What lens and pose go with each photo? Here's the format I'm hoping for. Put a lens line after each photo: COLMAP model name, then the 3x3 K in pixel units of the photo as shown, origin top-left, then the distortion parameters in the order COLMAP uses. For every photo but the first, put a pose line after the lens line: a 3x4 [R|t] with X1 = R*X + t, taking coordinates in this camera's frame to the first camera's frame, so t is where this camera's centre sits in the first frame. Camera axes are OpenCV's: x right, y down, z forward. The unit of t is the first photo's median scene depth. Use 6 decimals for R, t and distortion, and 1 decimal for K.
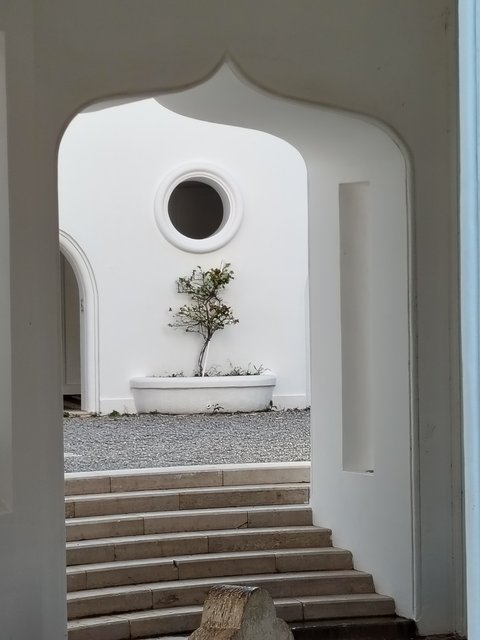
lens RADIAL K [[1998.1, 0, 239.8], [0, 1998.1, 320.0], [0, 0, 1]] dist [0.006318, 0.000000]
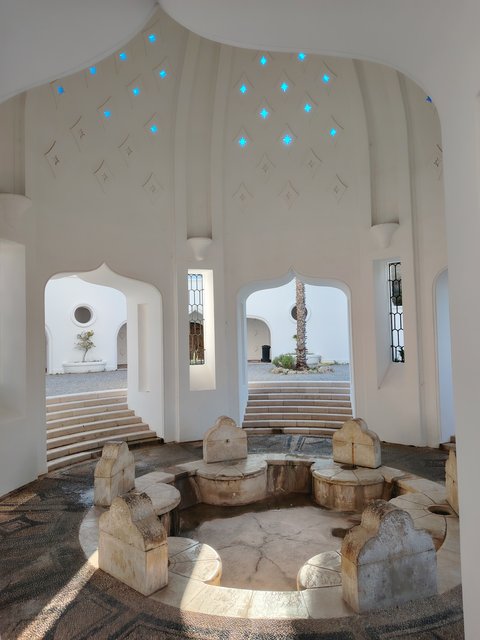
lens RADIAL K [[439.5, 0, 243.1], [0, 439.5, 320.7], [0, 0, 1]] dist [0.005477, -0.003939]
pose [[0.939365, 0.000353, 0.342918, -0.032473], [0.017555, 0.998639, -0.049116, -0.002697], [-0.342468, 0.052158, 0.938081, 0.254075]]
